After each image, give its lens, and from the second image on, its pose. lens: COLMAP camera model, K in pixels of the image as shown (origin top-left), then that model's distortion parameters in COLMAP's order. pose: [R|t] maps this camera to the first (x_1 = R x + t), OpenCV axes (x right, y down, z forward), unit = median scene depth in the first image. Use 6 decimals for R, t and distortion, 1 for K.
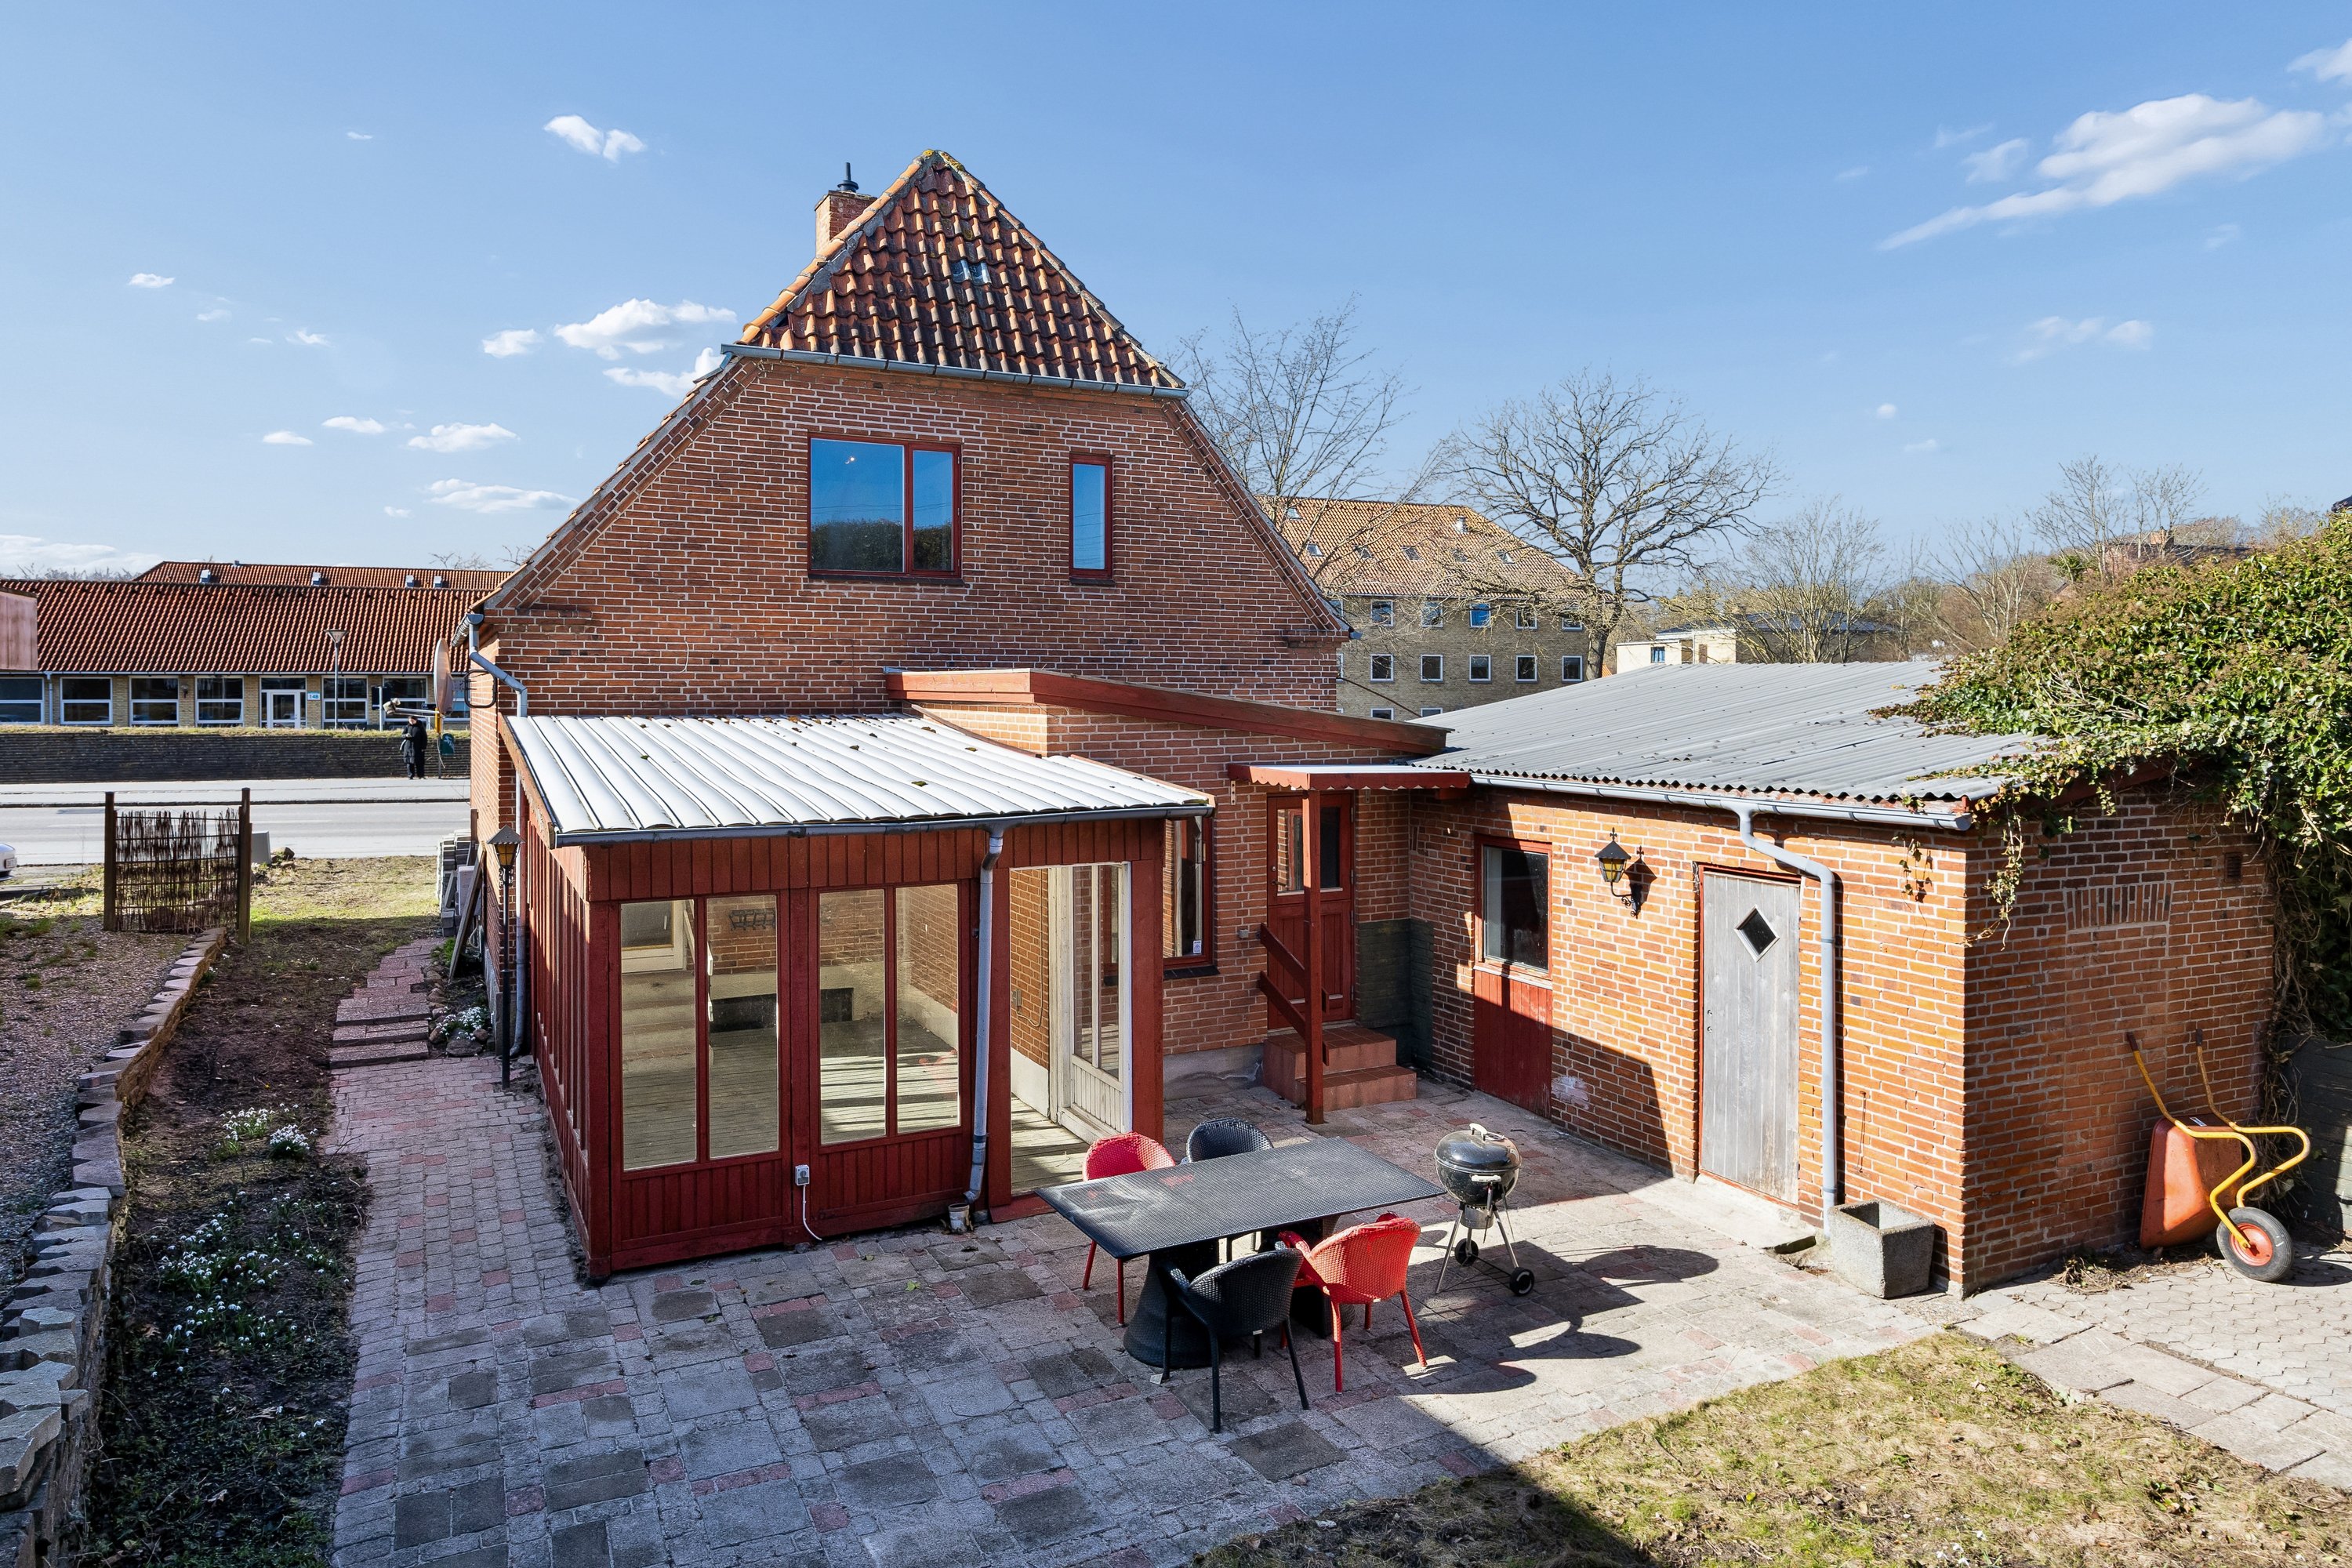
lens RADIAL K [[1422.6, 0, 1165.9], [0, 1422.6, 763.3], [0, 0, 1]] dist [-0.010770, -0.000672]
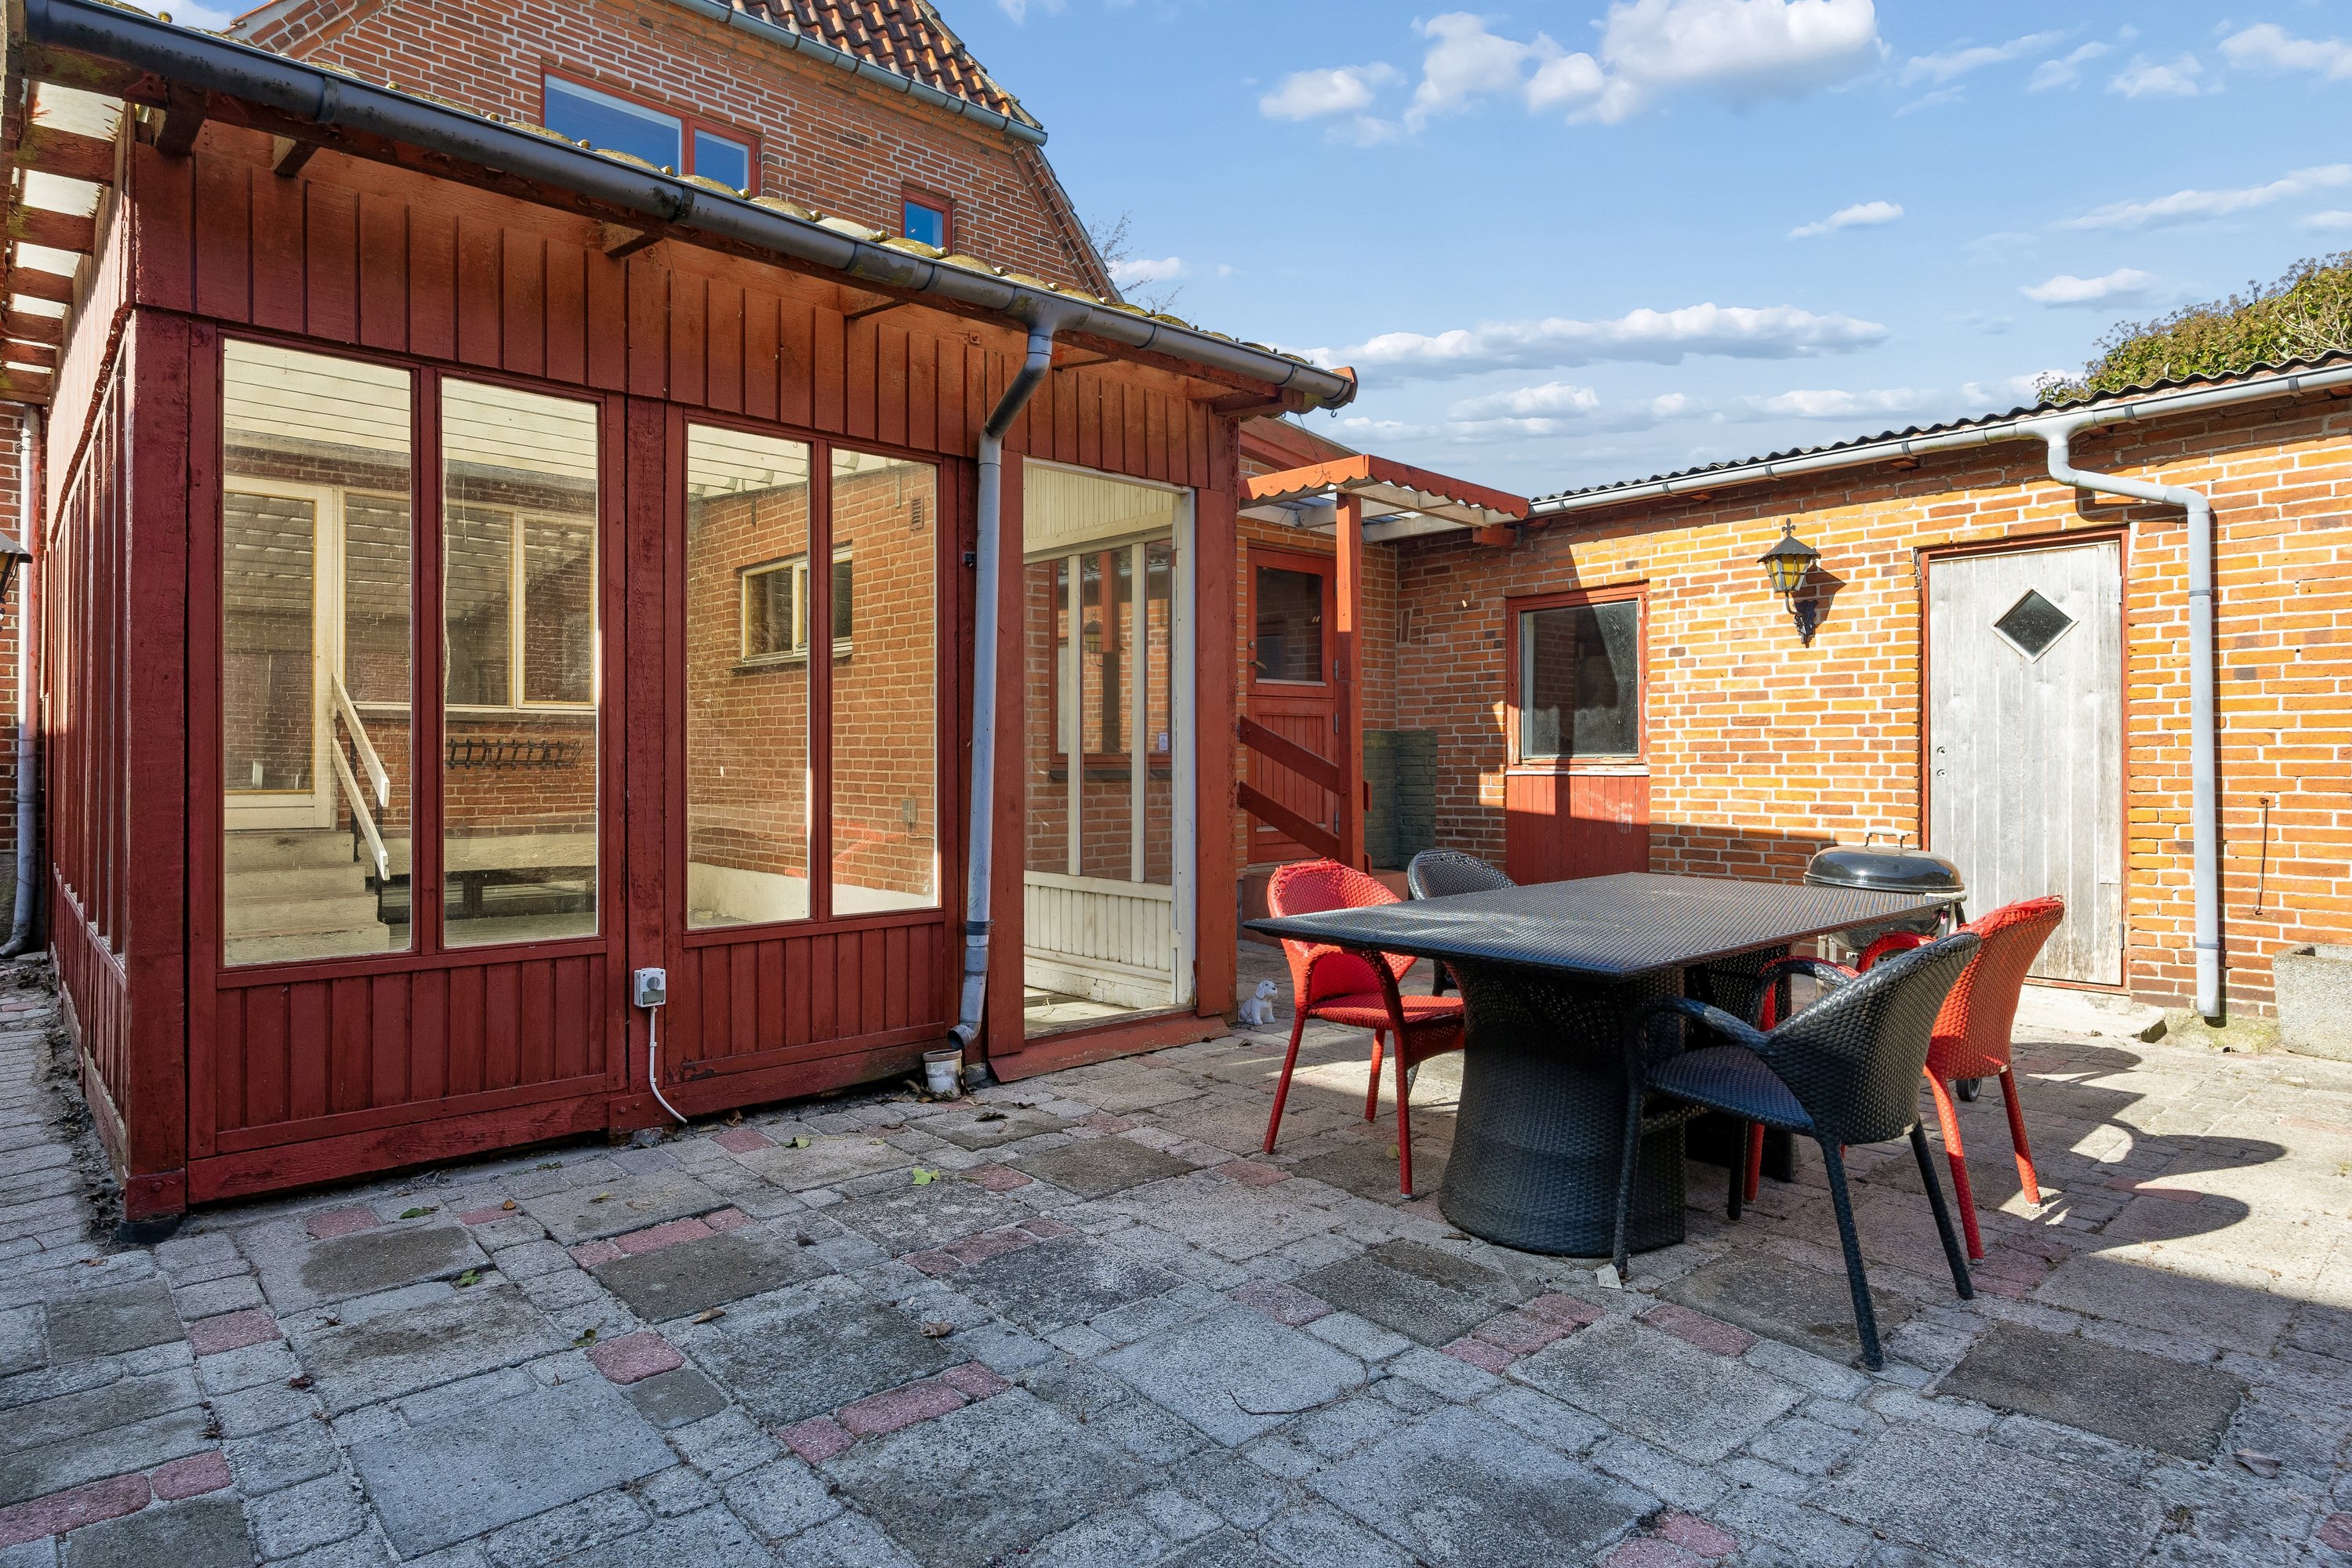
lens RADIAL K [[1292.5, 0, 1191.3], [0, 1292.5, 787.4], [0, 0, 1]] dist [-0.001681, -0.002915]
pose [[0.961257, -0.001100, 0.275652, -0.190123], [0.007770, 0.999703, -0.023106, 0.221931], [-0.275545, 0.024353, 0.960980, 0.495174]]
